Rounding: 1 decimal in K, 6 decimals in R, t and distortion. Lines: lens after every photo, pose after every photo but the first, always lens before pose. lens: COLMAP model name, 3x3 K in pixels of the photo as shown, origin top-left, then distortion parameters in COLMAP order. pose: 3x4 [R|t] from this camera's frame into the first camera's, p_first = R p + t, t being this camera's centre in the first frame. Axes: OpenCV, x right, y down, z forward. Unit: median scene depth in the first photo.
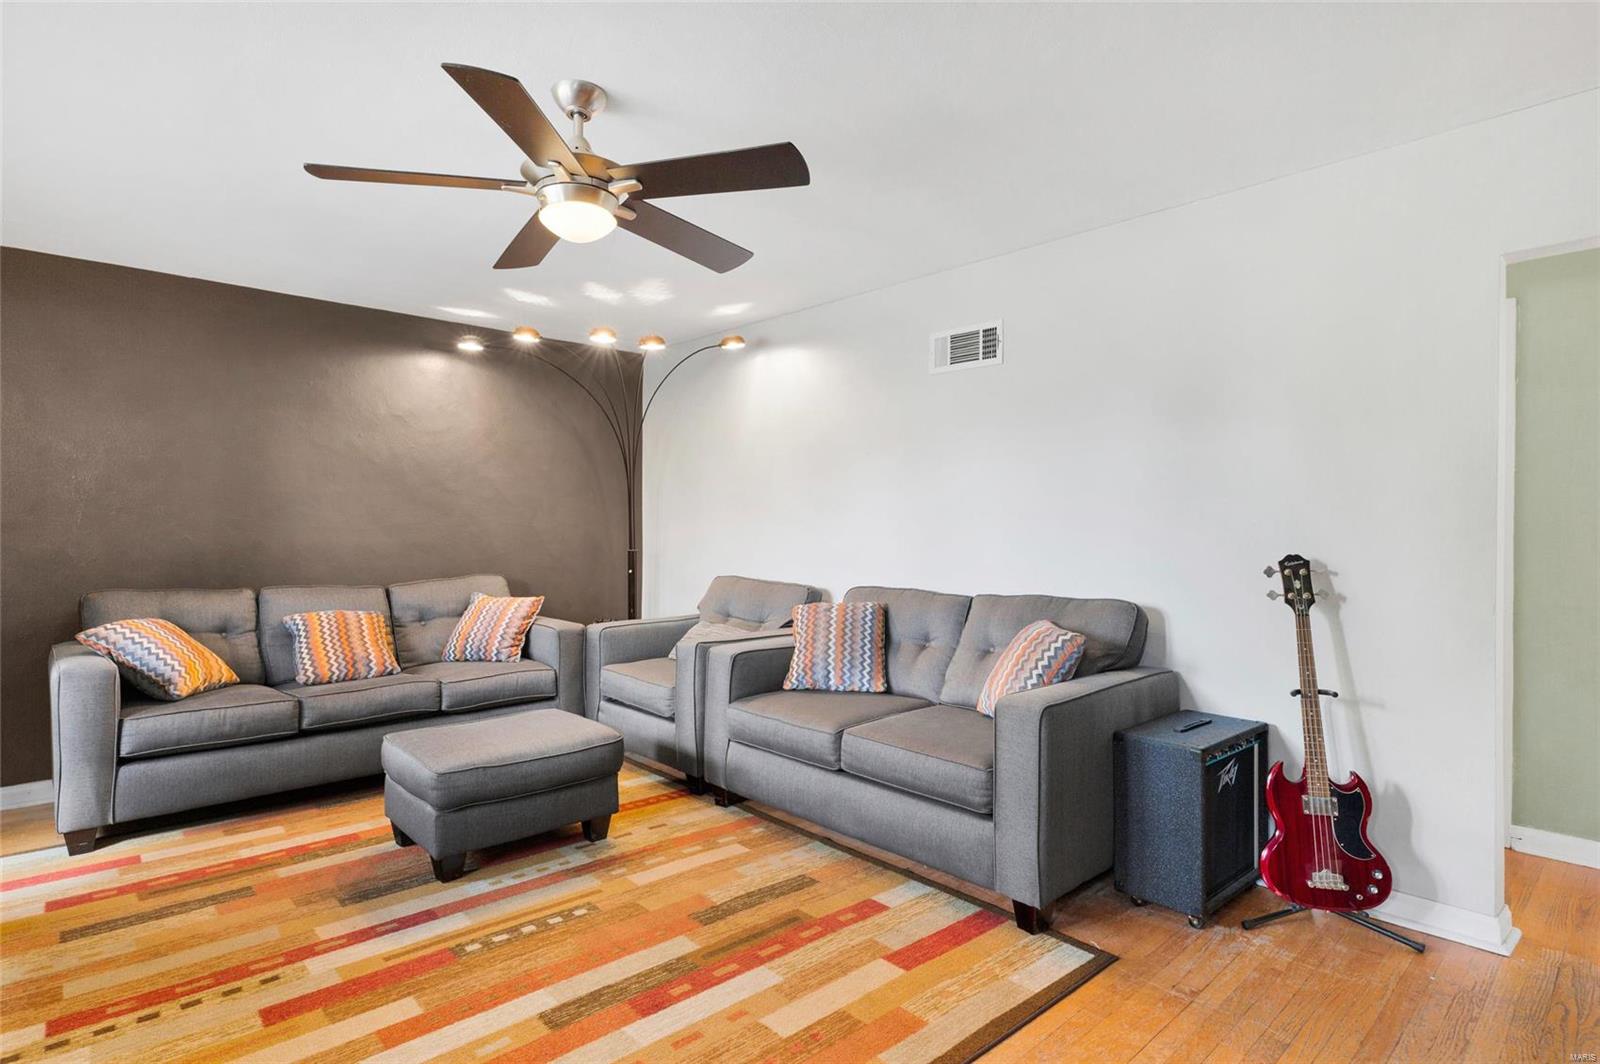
lens RADIAL K [[814.6, 0, 805.2], [0, 814.6, 533.4], [0, 0, 1]] dist [-0.000456, -0.000944]
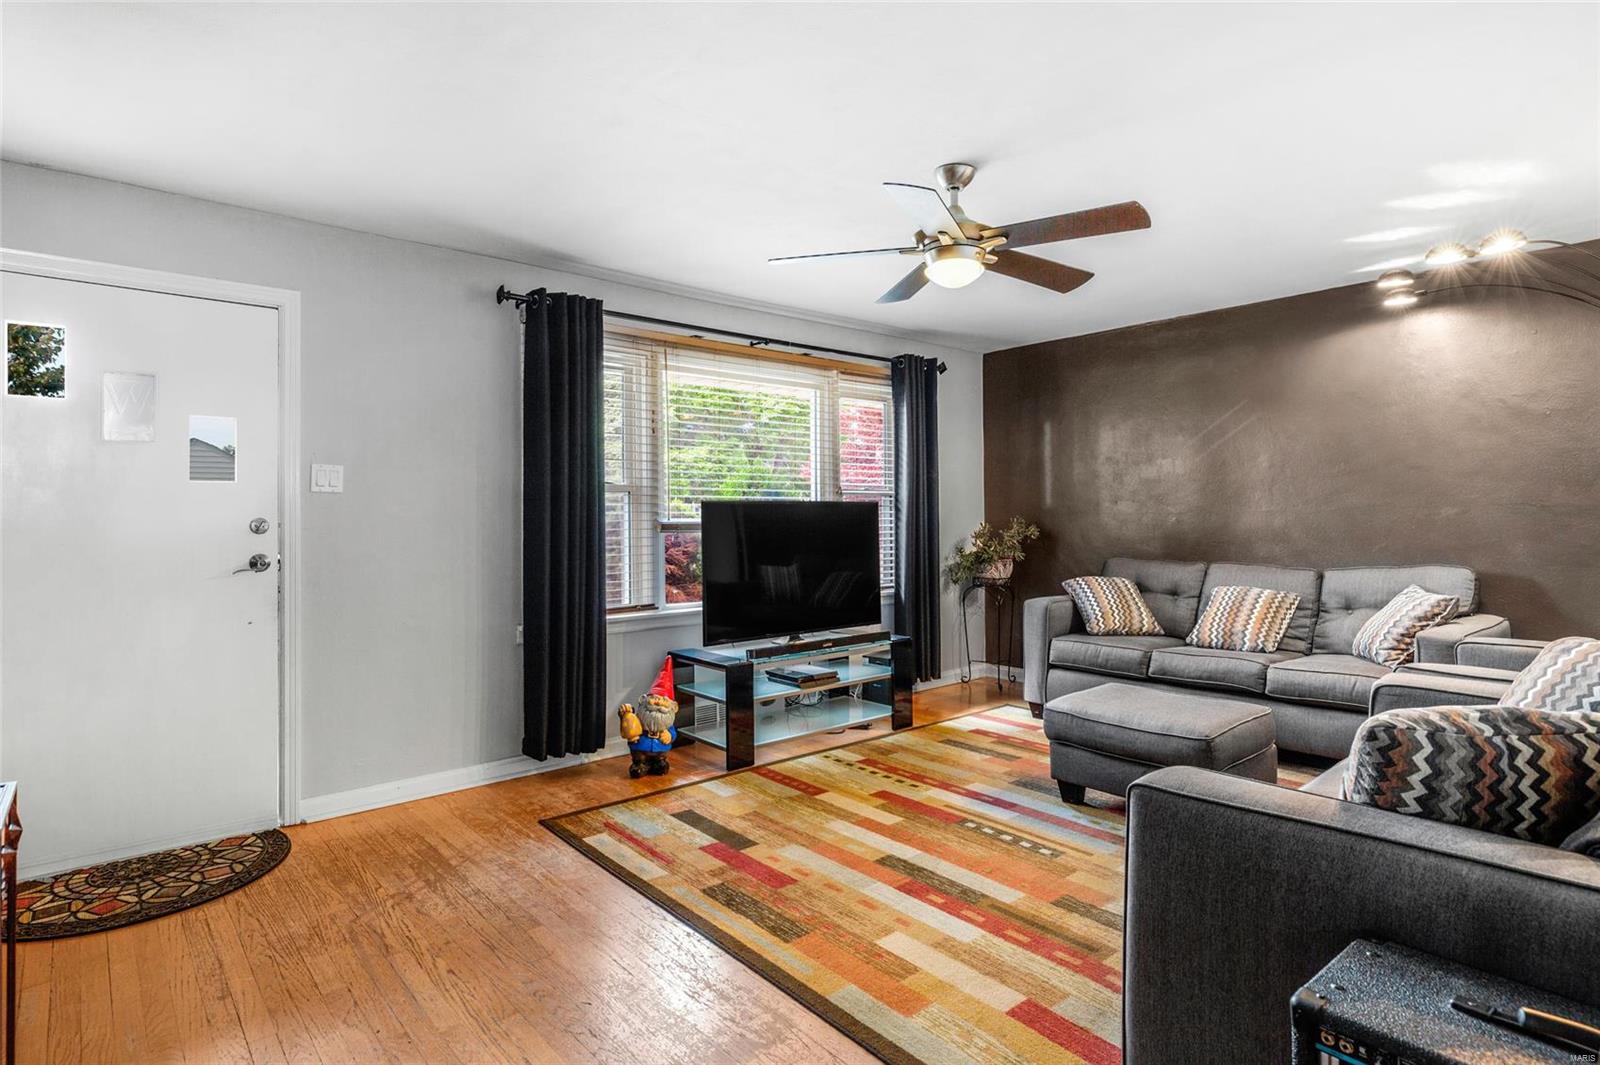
lens RADIAL K [[841.9, 0, 804.9], [0, 841.9, 519.3], [0, 0, 1]] dist [0.001705, 0.000516]
pose [[-0.034536, 0.004142, -0.999395, 0.926793], [0.007550, 0.999964, 0.003884, -0.007871], [0.999375, -0.007412, -0.034566, 0.717798]]
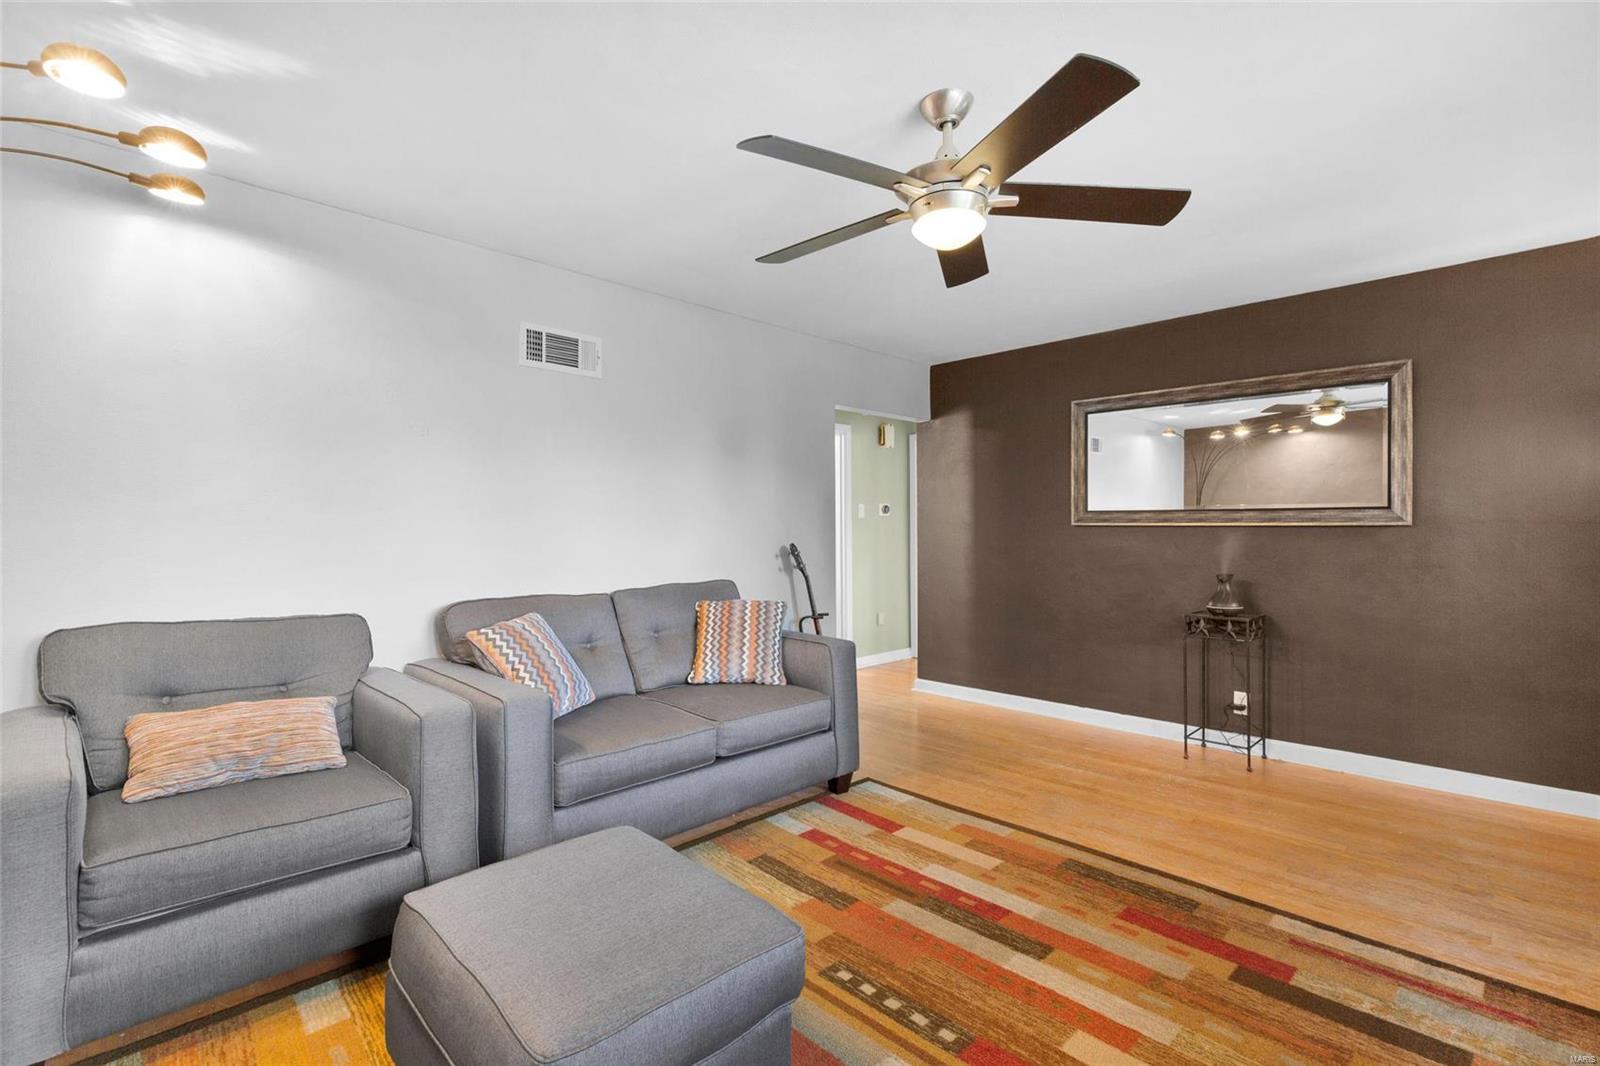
lens RADIAL K [[726.7, 0, 800.0], [0, 726.7, 533.0], [0, 0, 1]] dist [0.004312, 0.000775]
pose [[-0.027375, -0.007029, 0.999601, -1.061301], [0.002895, 0.999971, 0.007111, -0.011927], [-0.999621, 0.003088, -0.027354, 1.082174]]
